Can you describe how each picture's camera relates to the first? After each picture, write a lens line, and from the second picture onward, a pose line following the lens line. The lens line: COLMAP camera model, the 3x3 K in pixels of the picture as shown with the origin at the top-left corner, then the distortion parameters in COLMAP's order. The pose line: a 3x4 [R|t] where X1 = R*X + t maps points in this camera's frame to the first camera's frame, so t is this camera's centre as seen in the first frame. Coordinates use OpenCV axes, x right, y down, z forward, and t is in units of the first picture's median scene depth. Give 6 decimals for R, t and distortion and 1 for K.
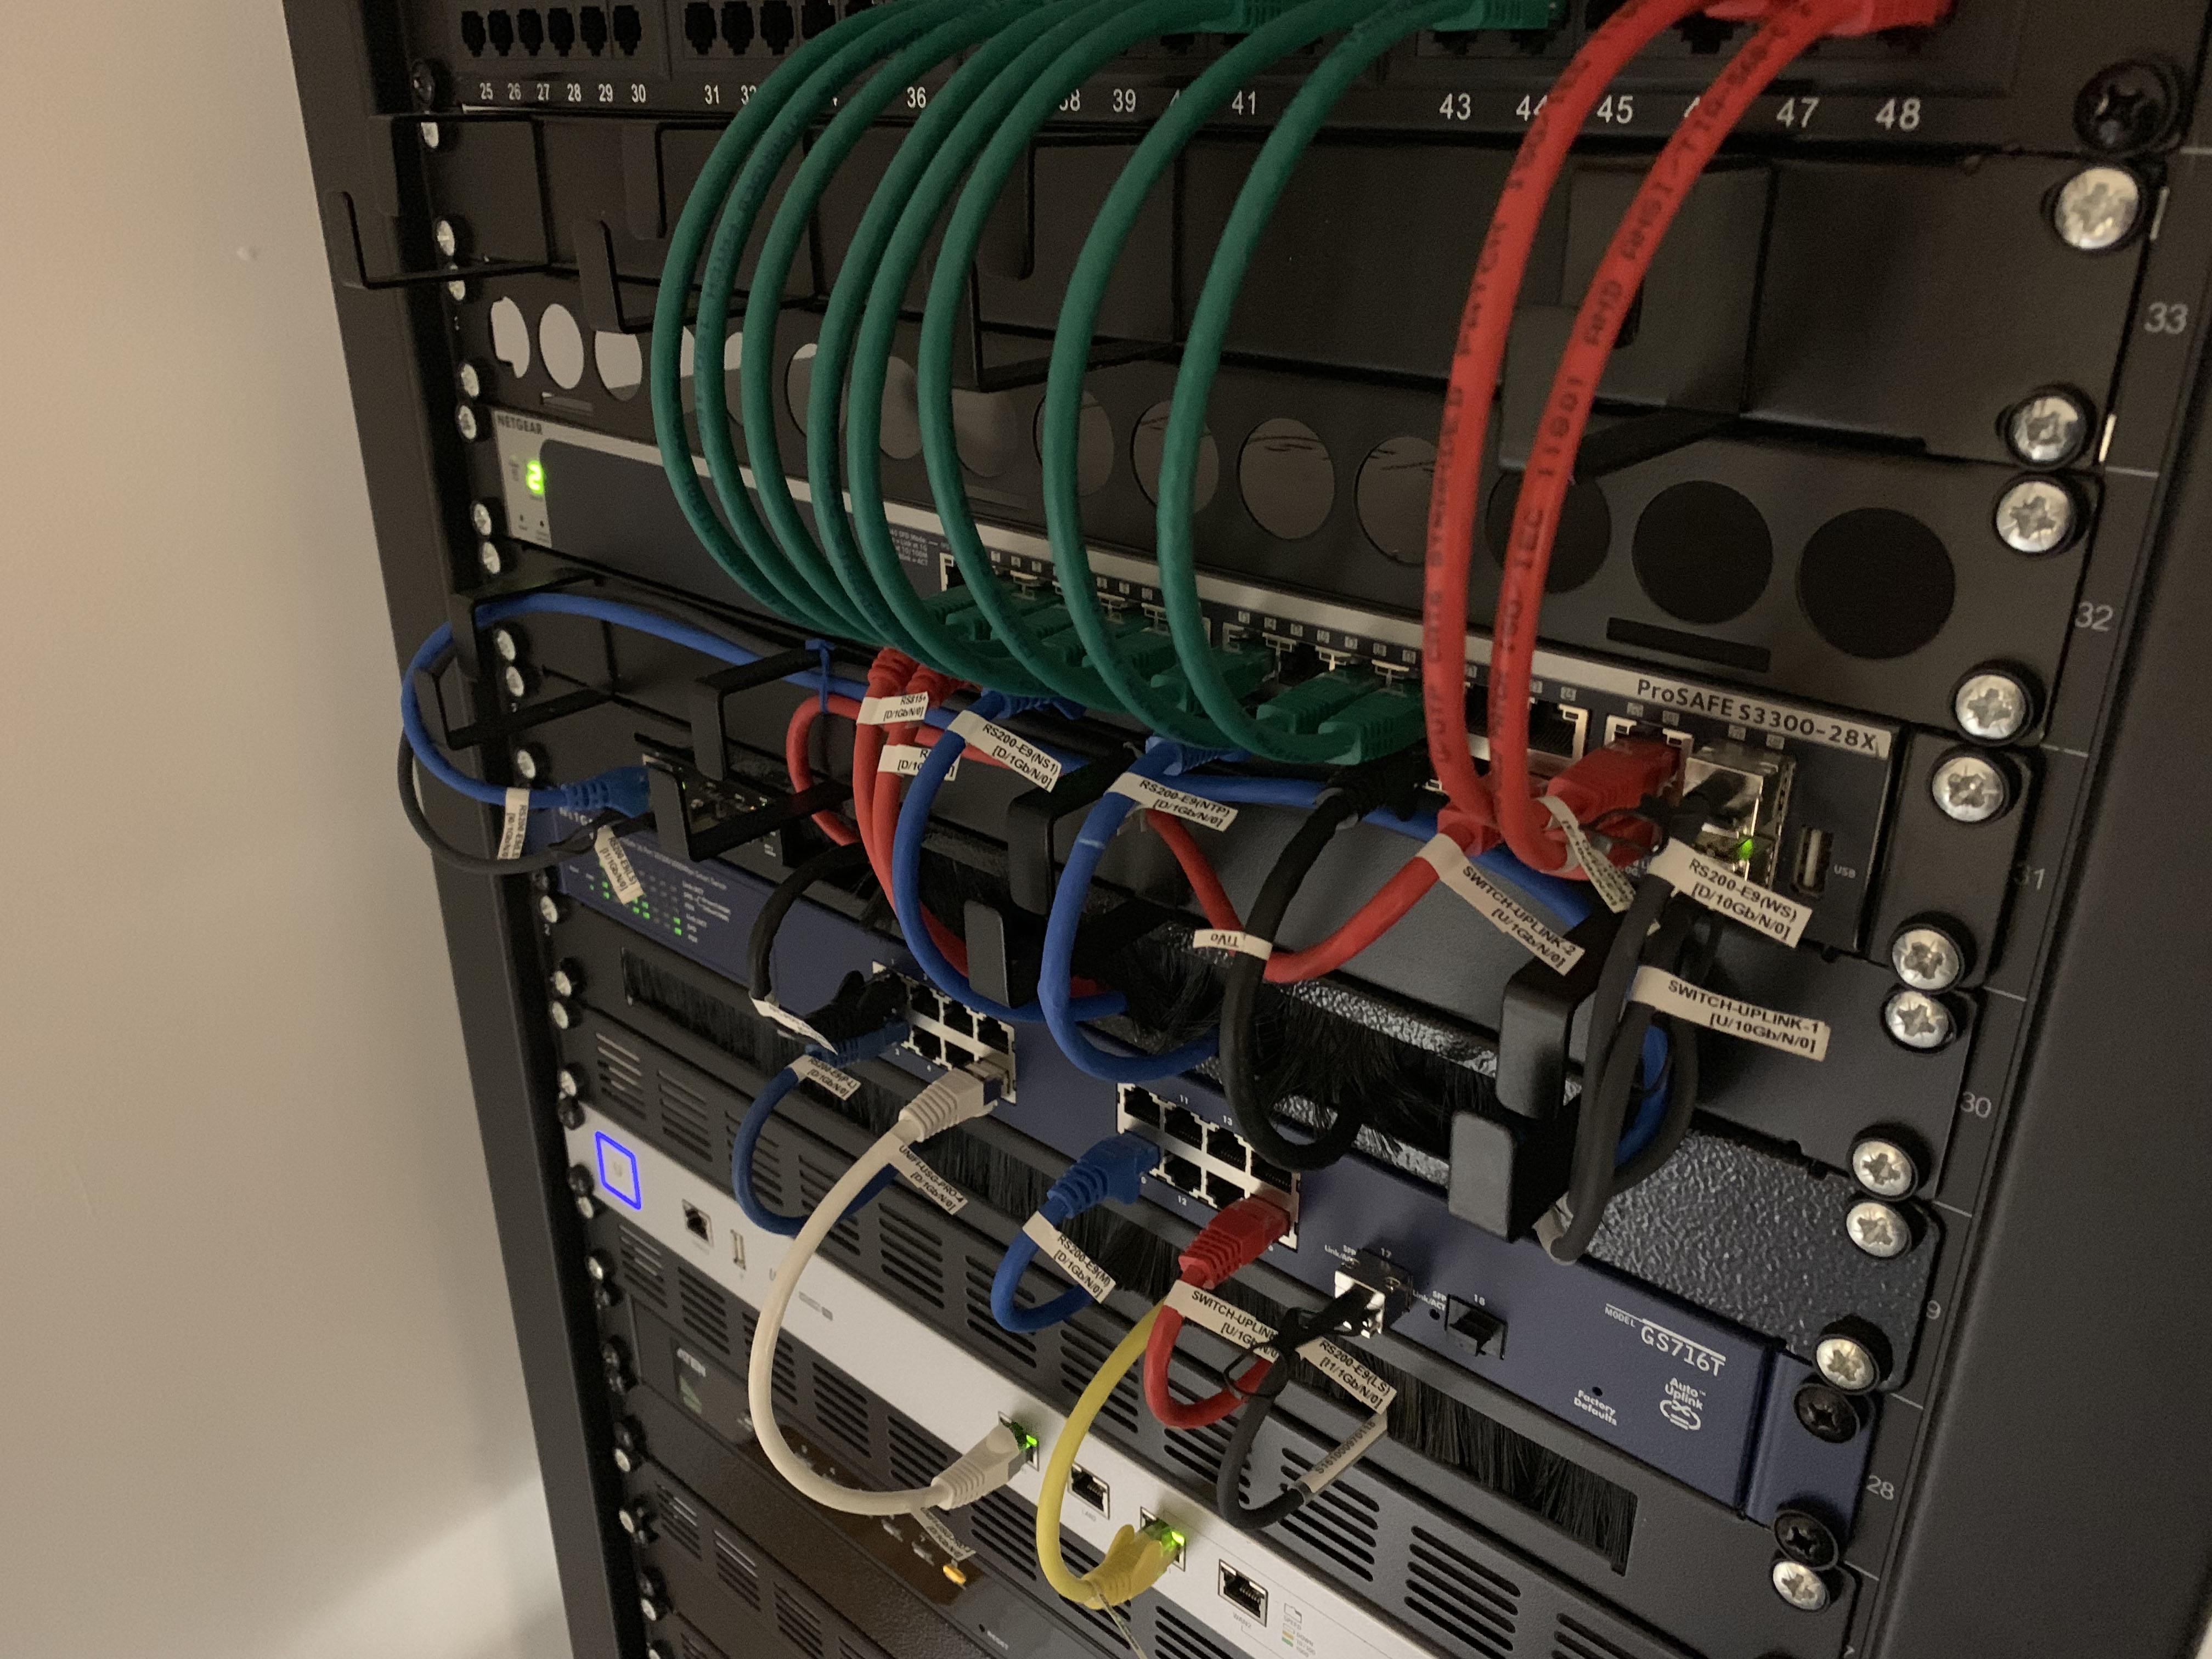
lens RADIAL K [[1657.3, 0, 1149.9], [0, 1657.3, 785.1], [0, 0, 1]] dist [-0.006418, 0.000842]
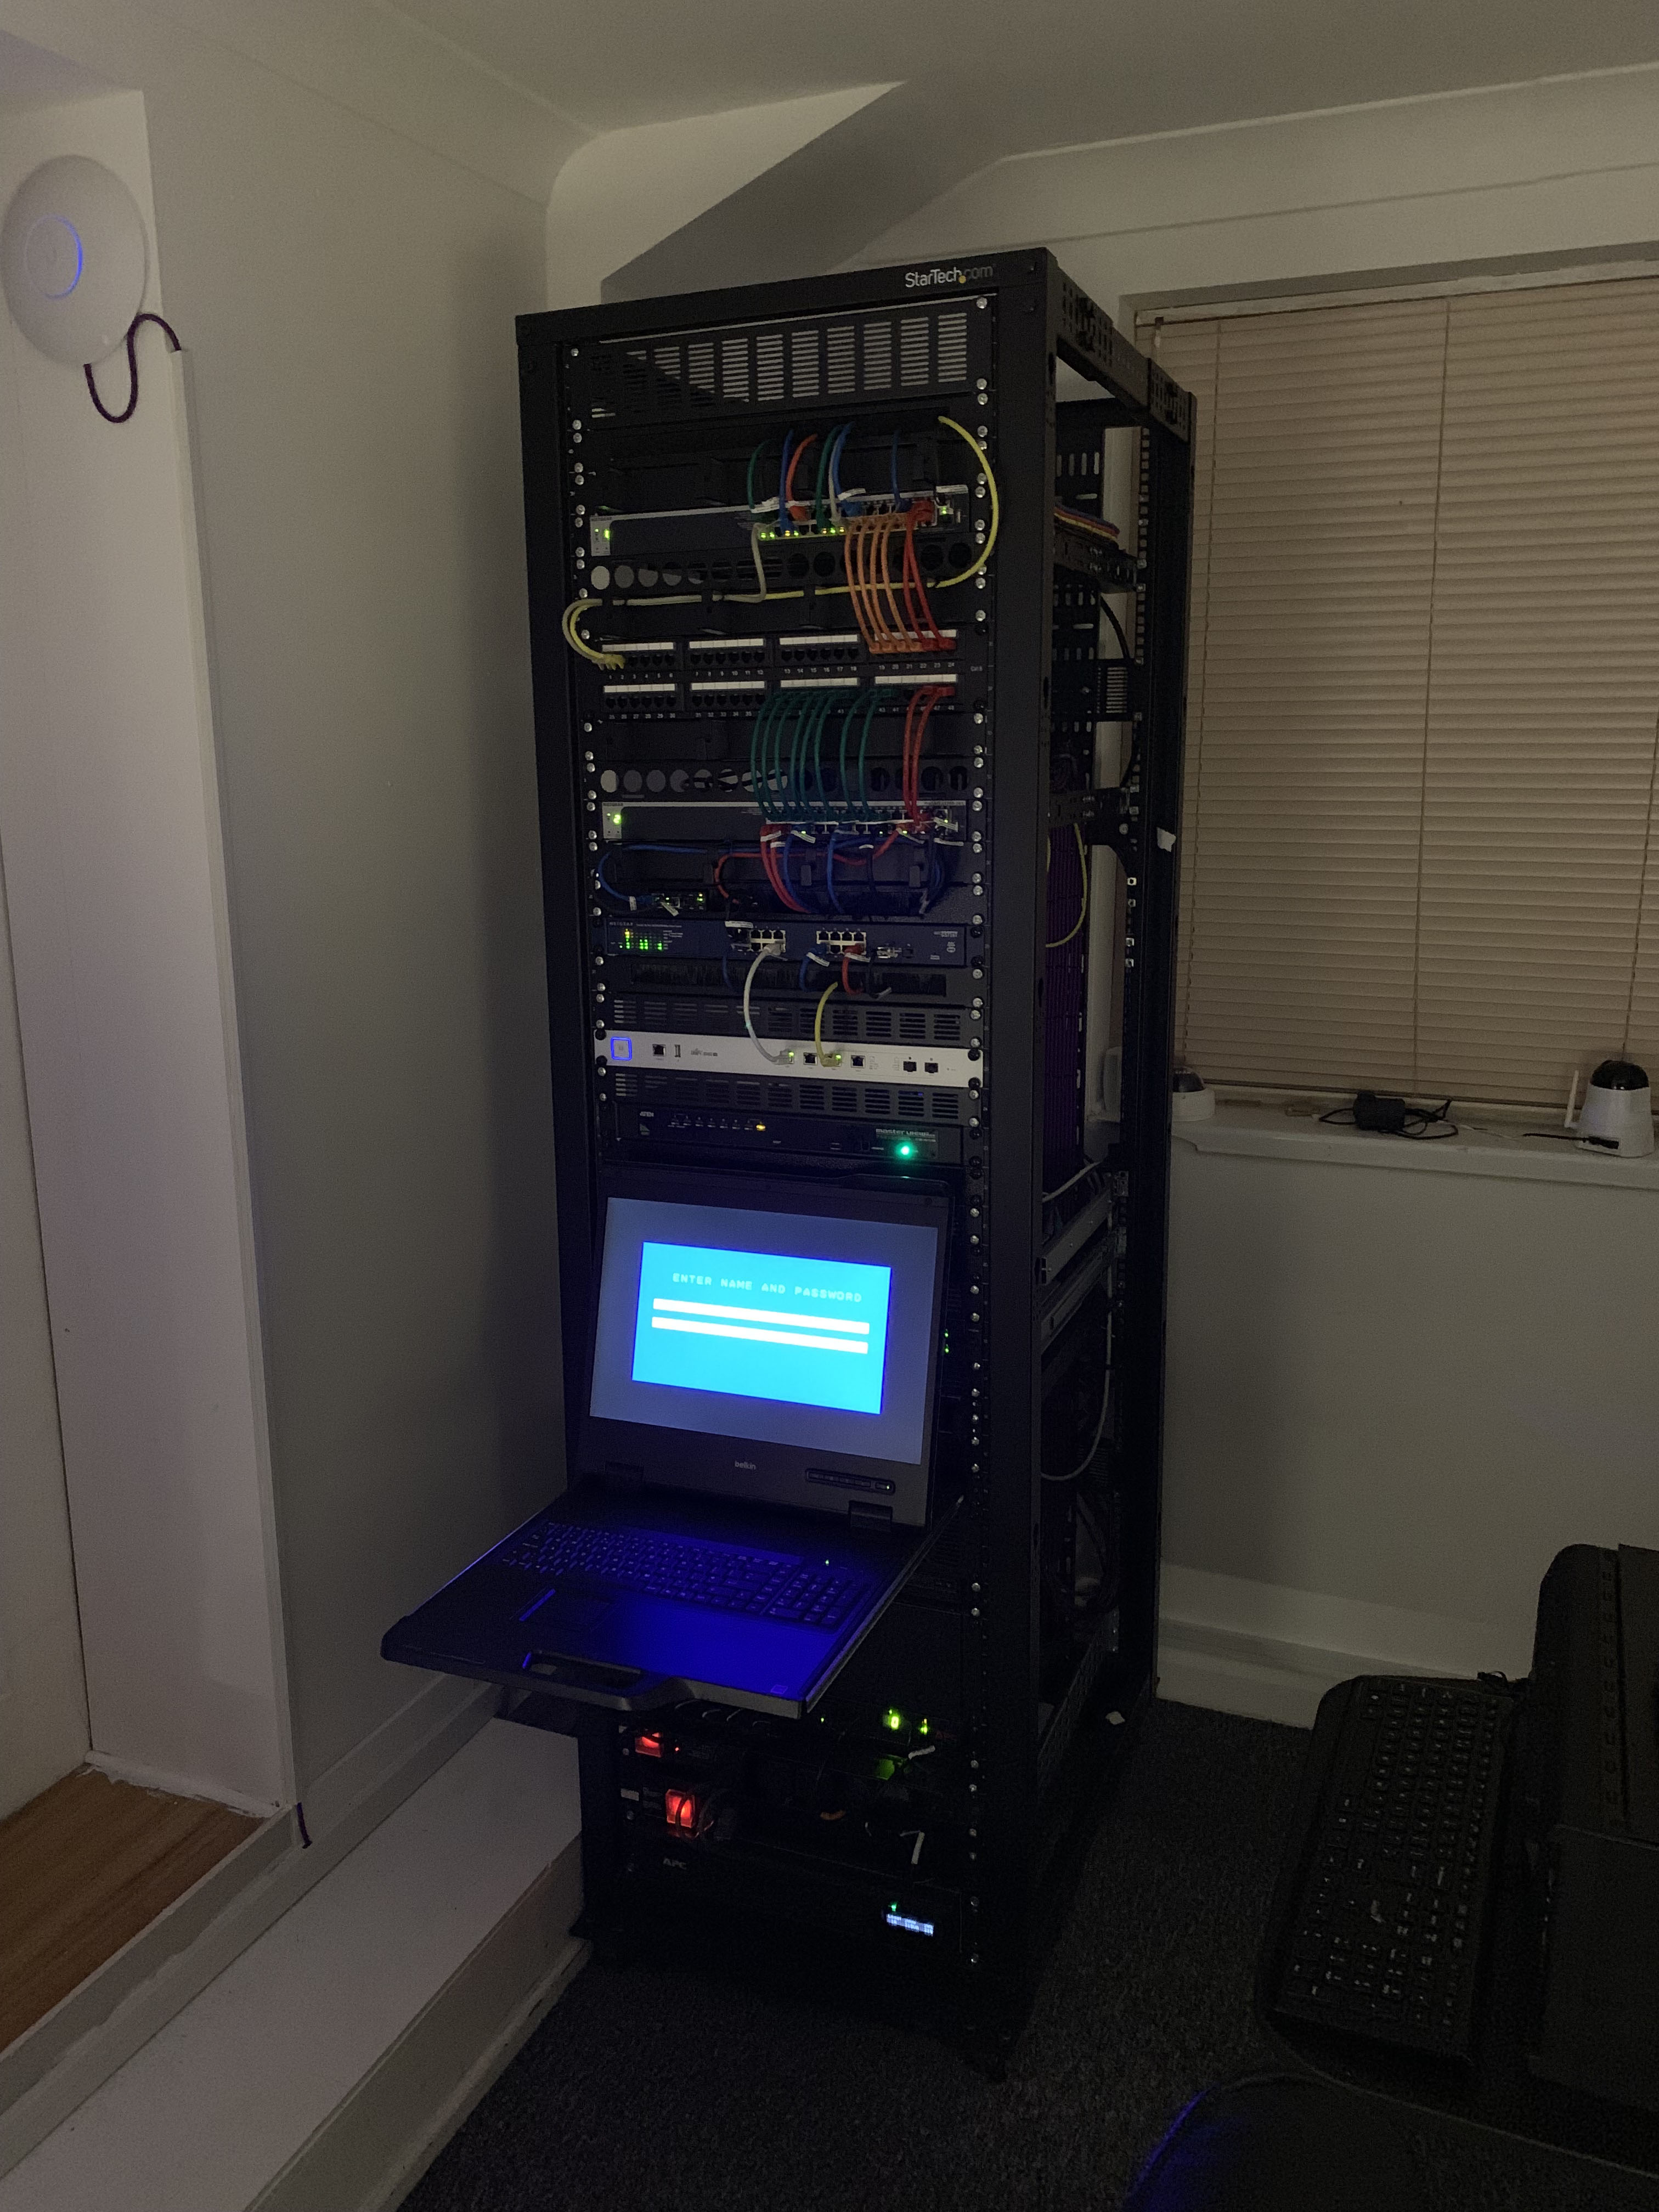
lens RADIAL K [[1699.5, 0, 826.1], [0, 1699.5, 1053.3], [0, 0, 1]] dist [0.019948, 0.003281]
pose [[0.952740, -0.079292, 0.293257, -1.085069], [0.140608, 0.970809, -0.194318, 1.114158], [-0.269288, 0.226369, 0.936077, -2.509980]]
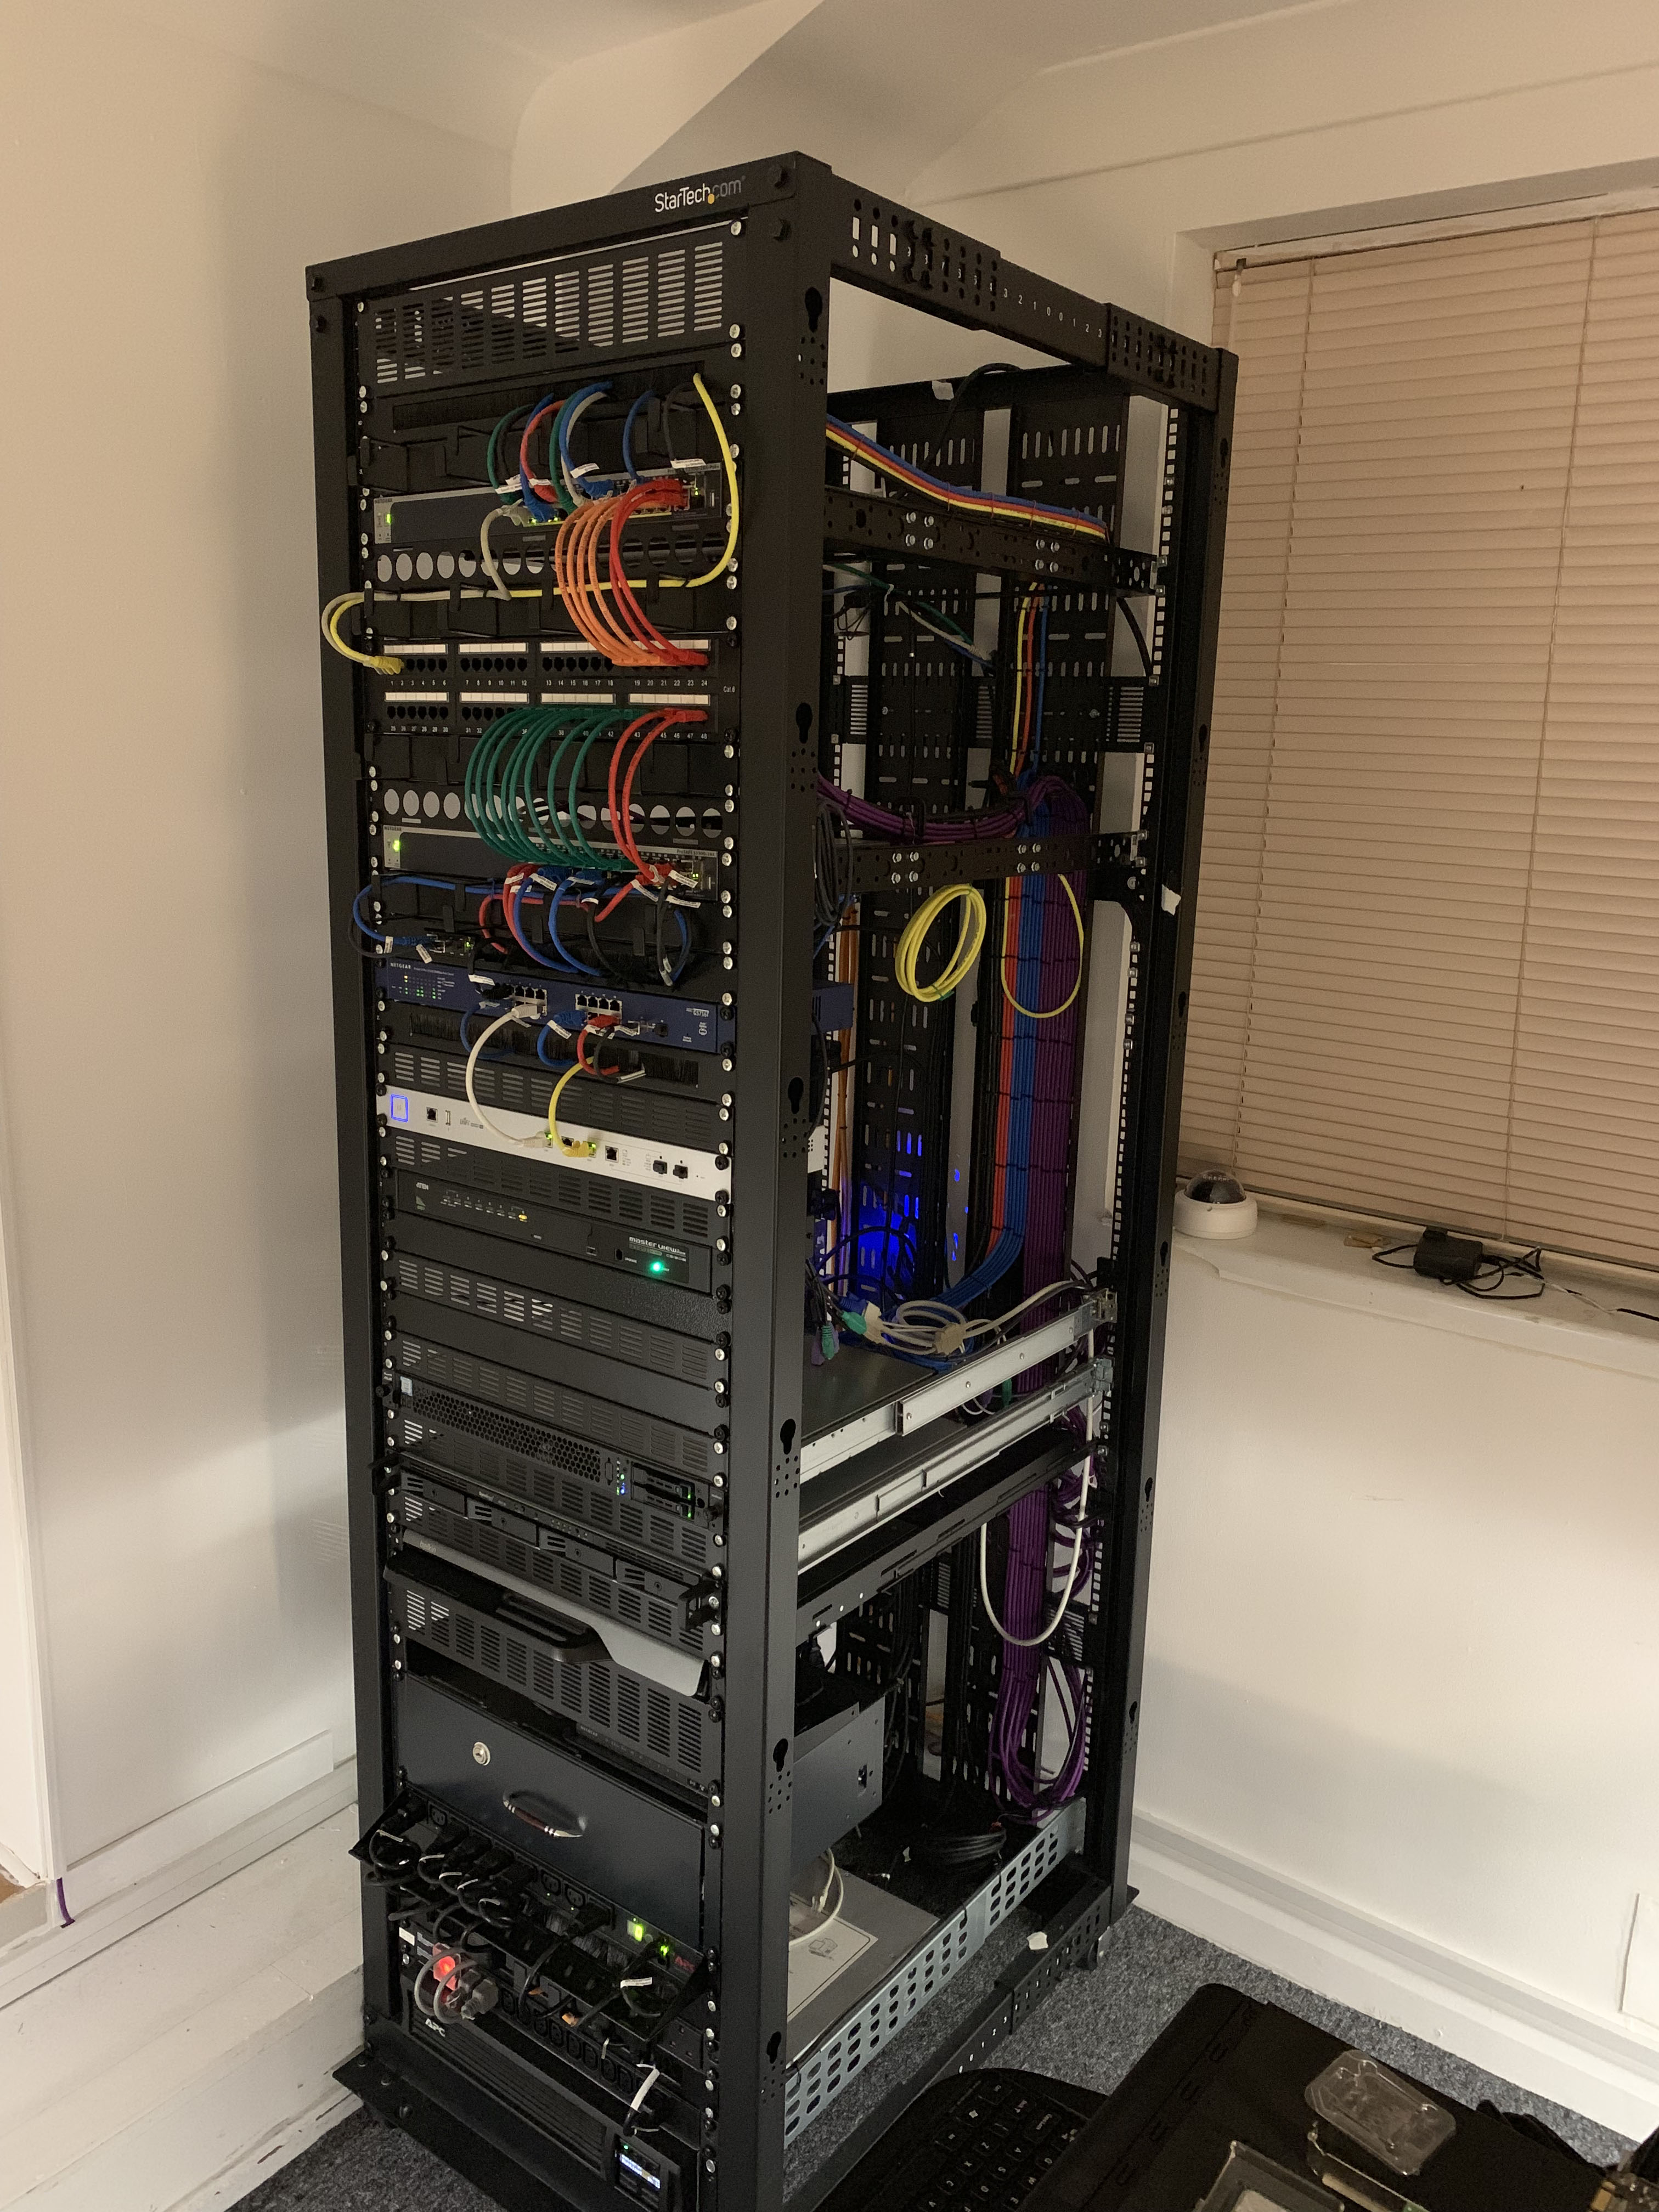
lens RADIAL K [[1705.2, 0, 821.5], [0, 1705.2, 1065.8], [0, 0, 1]] dist [0.018750, 0.004124]
pose [[0.998648, 0.001402, 0.051957, 0.266761], [0.009183, 0.979154, -0.202911, 0.900938], [-0.051159, 0.203114, 0.977818, -2.149464]]
